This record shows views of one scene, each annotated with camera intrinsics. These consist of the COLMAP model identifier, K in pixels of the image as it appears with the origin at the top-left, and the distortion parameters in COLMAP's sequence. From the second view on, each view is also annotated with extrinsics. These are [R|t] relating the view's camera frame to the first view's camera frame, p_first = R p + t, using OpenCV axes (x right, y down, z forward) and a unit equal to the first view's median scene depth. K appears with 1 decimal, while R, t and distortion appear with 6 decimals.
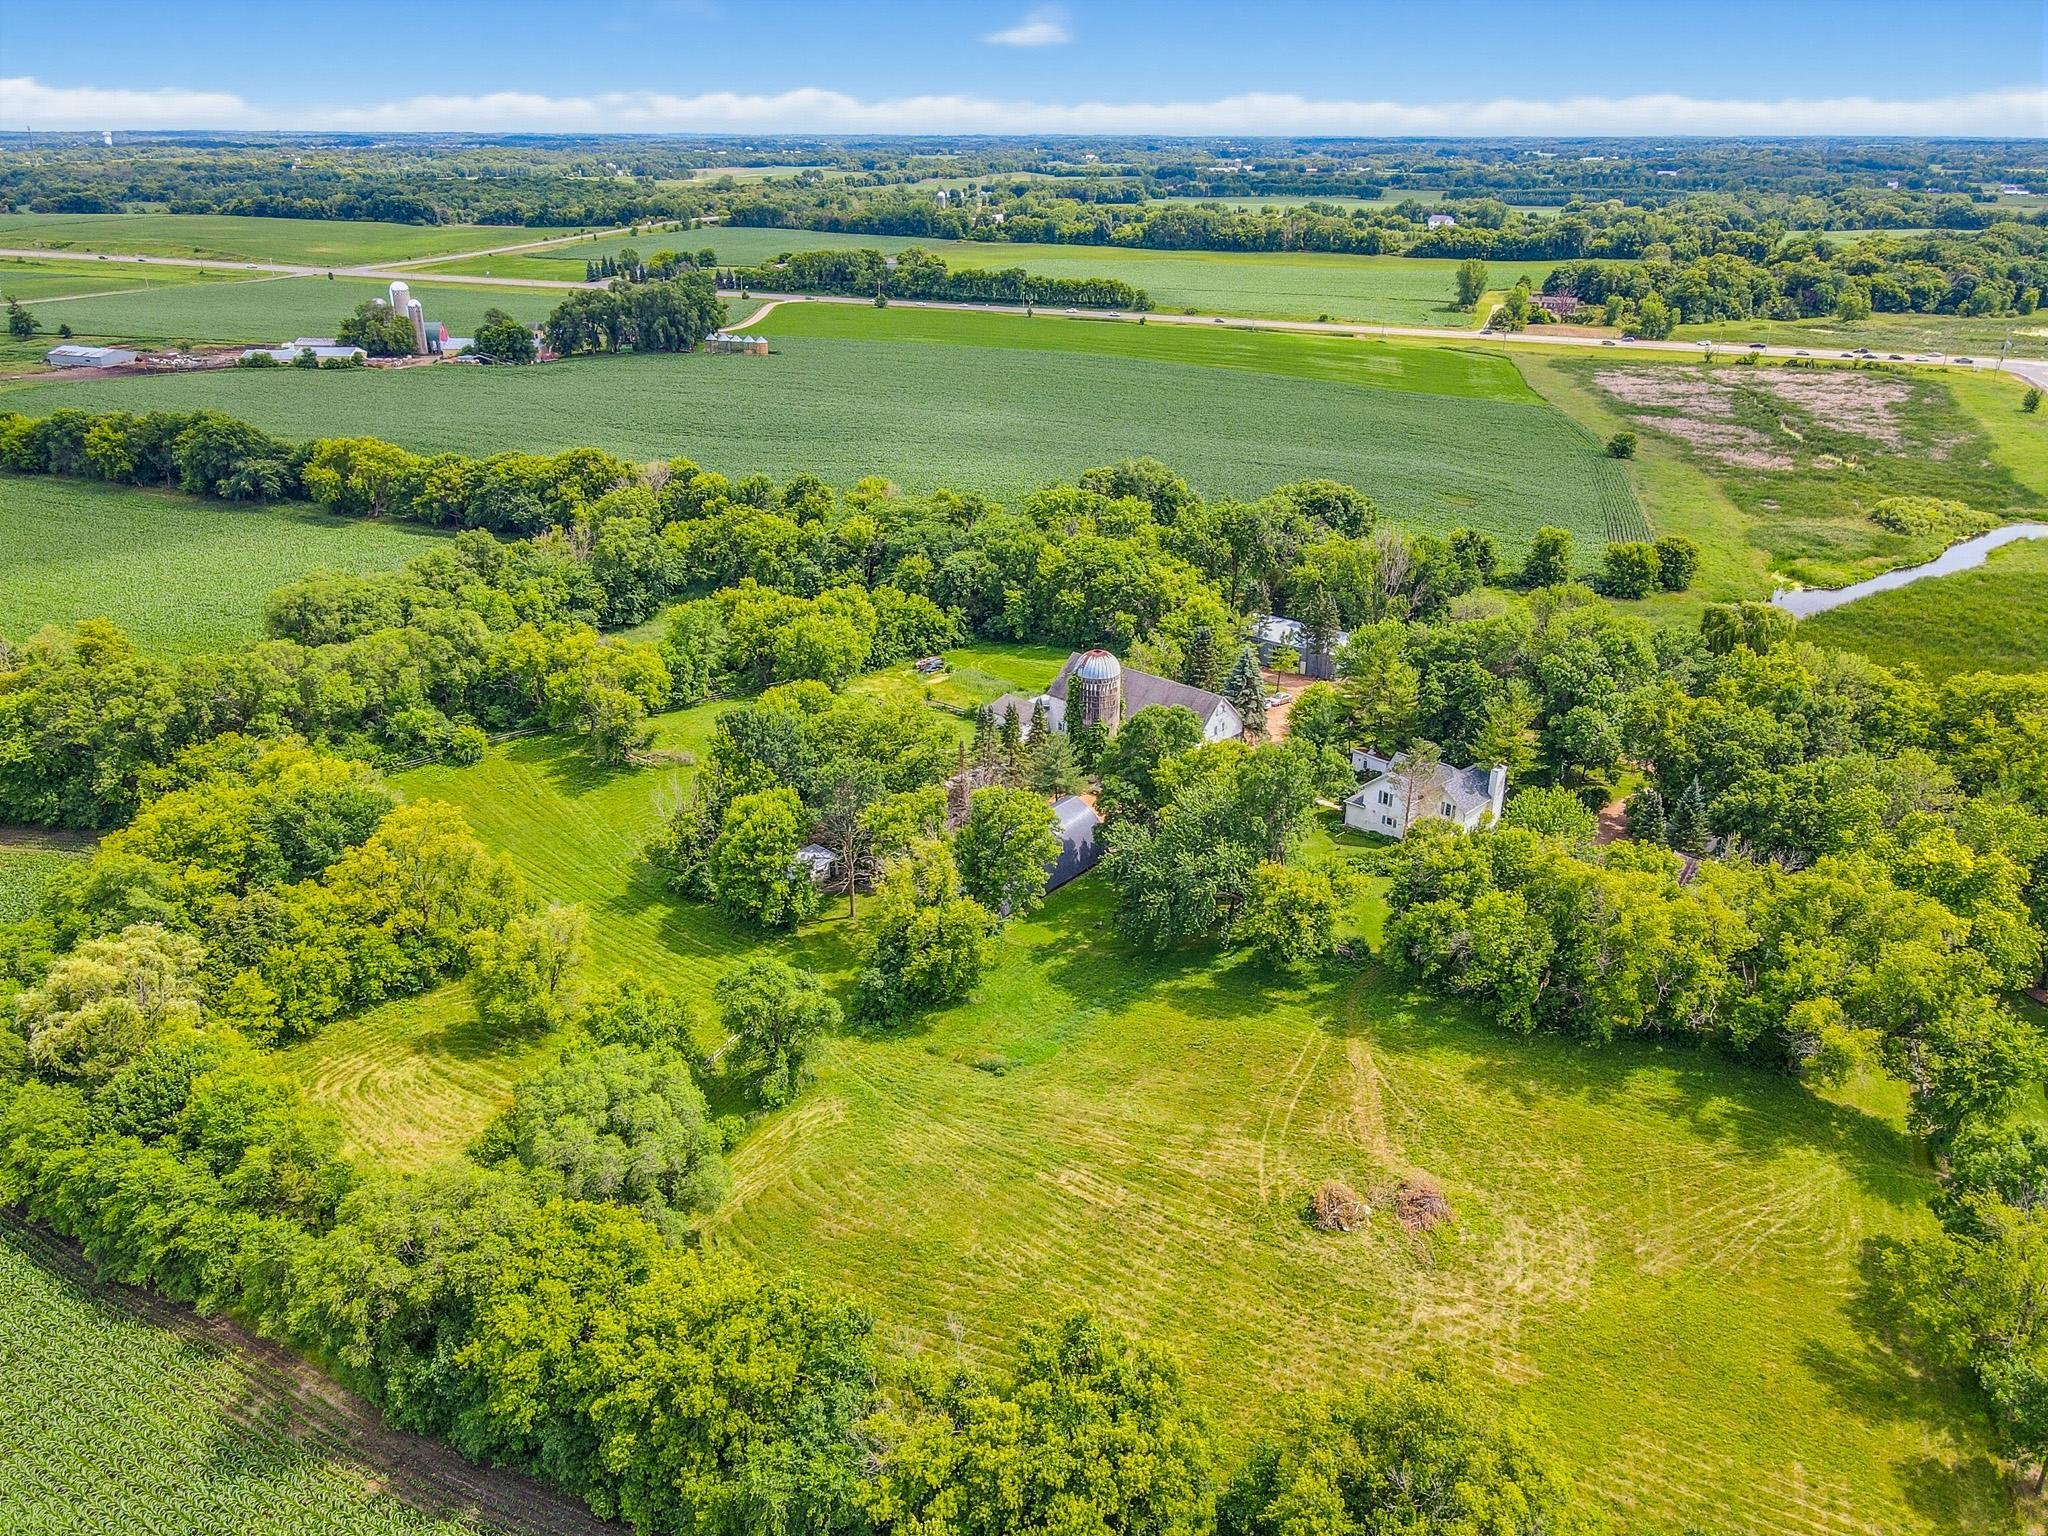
lens RADIAL K [[1521.1, 0, 1032.1], [0, 1521.1, 756.1], [0, 0, 1]] dist [0.040776, 0.010806]
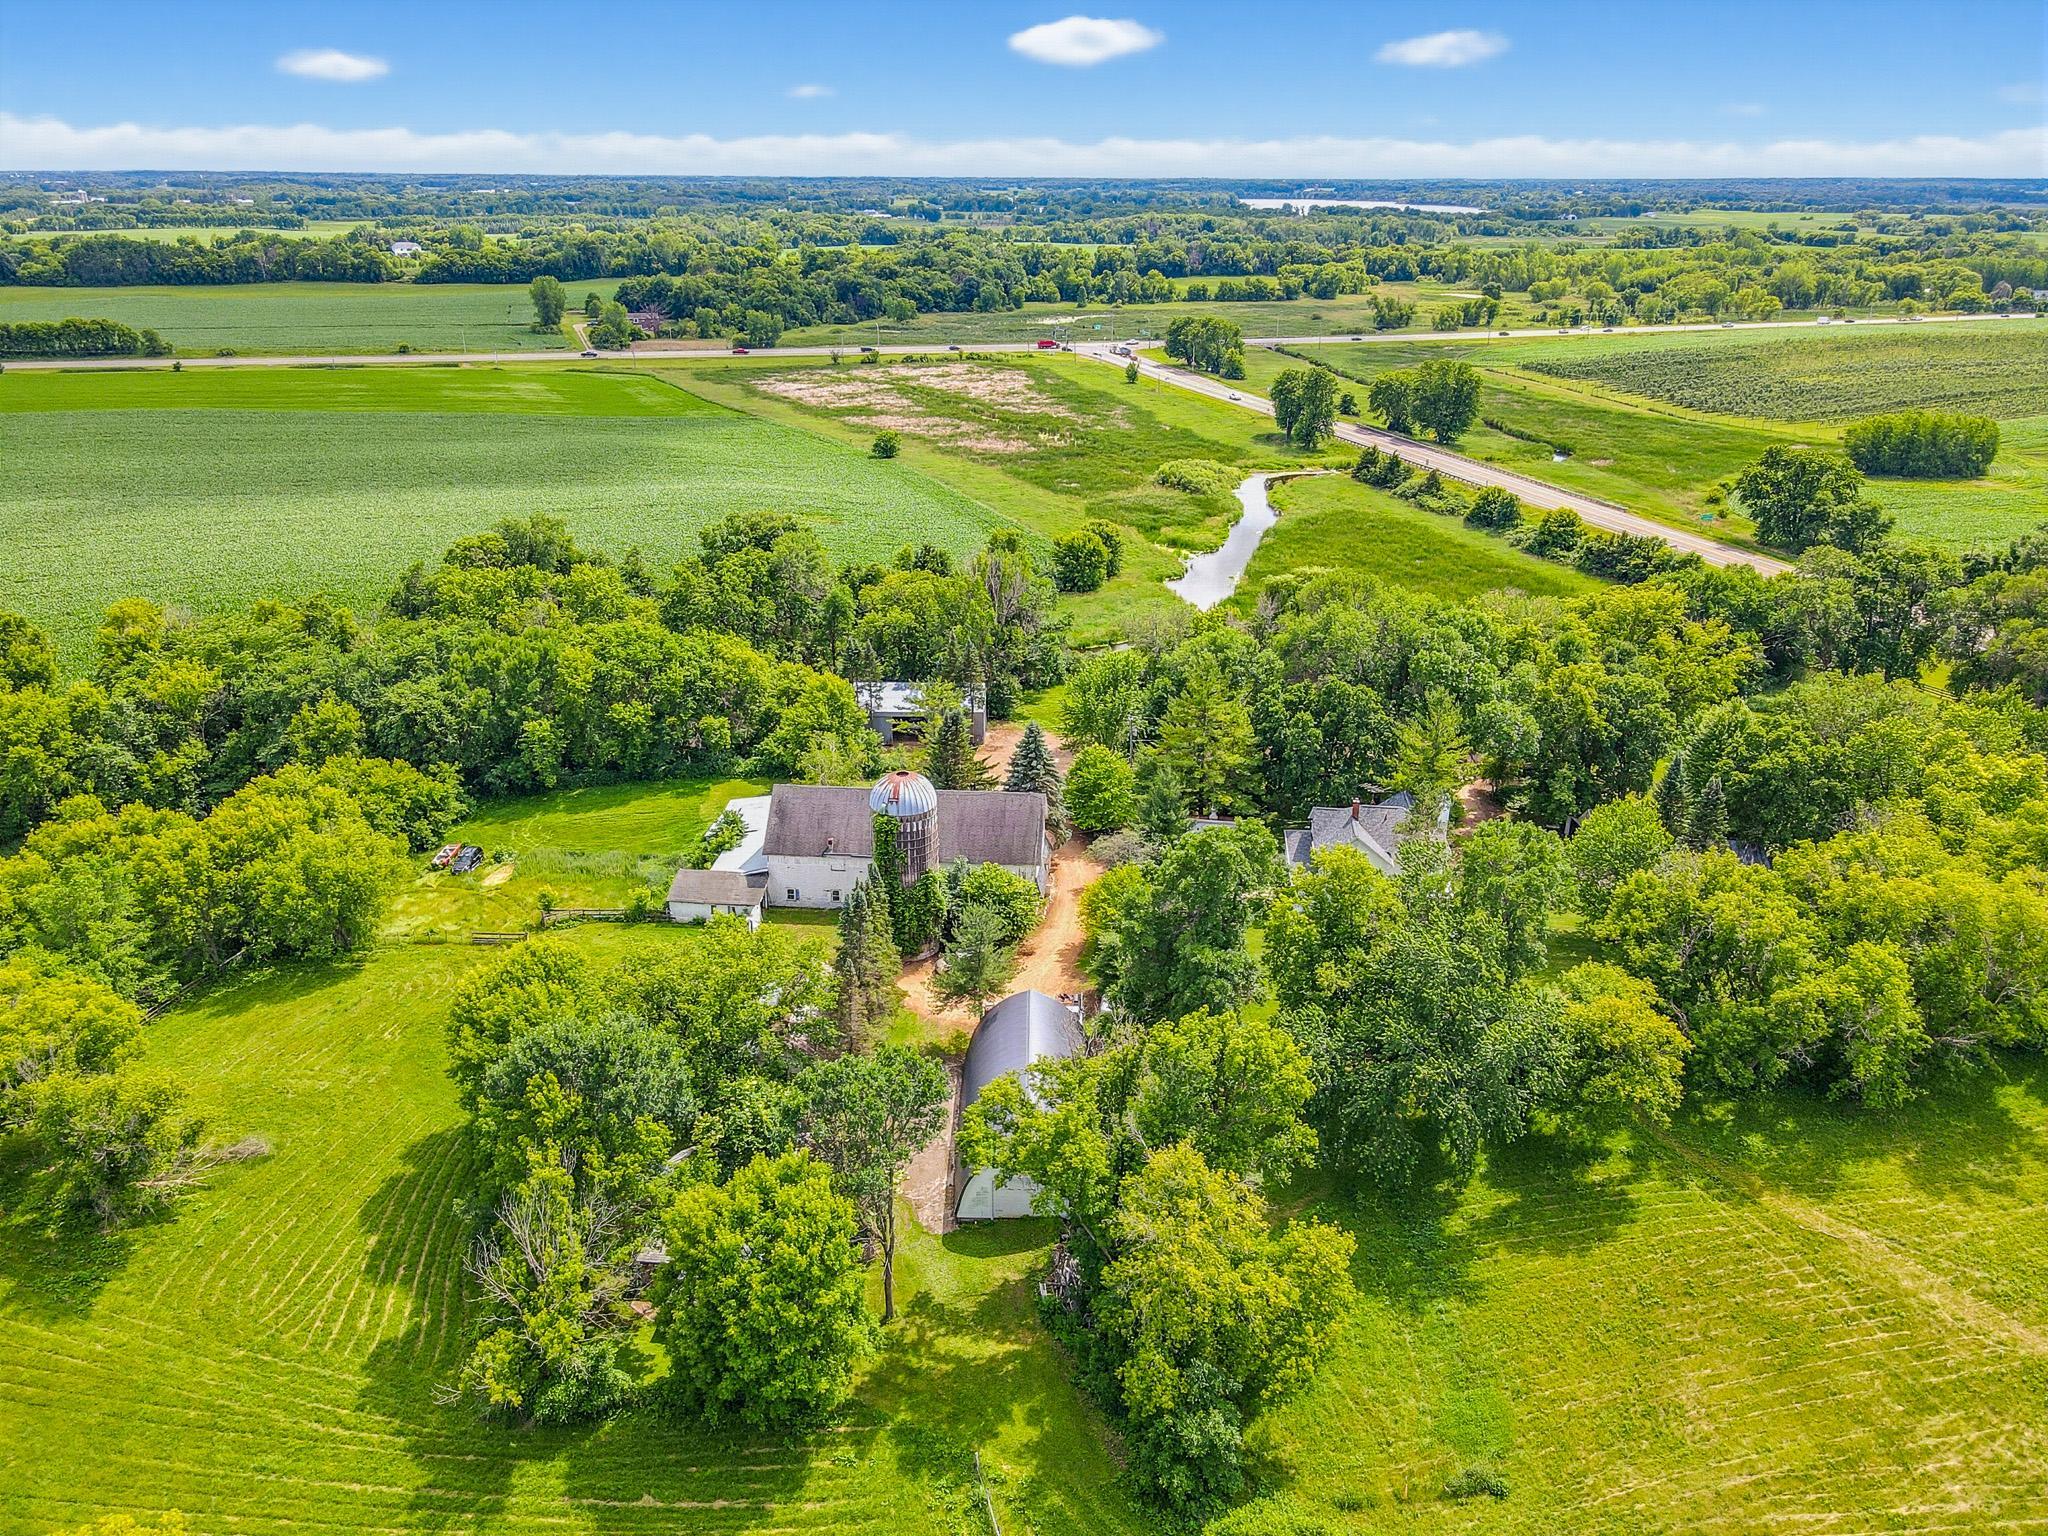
lens RADIAL K [[1521.1, 0, 1032.1], [0, 1521.1, 756.1], [0, 0, 1]] dist [0.040776, 0.010806]
pose [[0.791451, -0.229500, 0.566511, -0.072673], [0.239963, 0.969087, 0.057344, -0.024699], [-0.562159, 0.090557, 0.822057, 0.094256]]
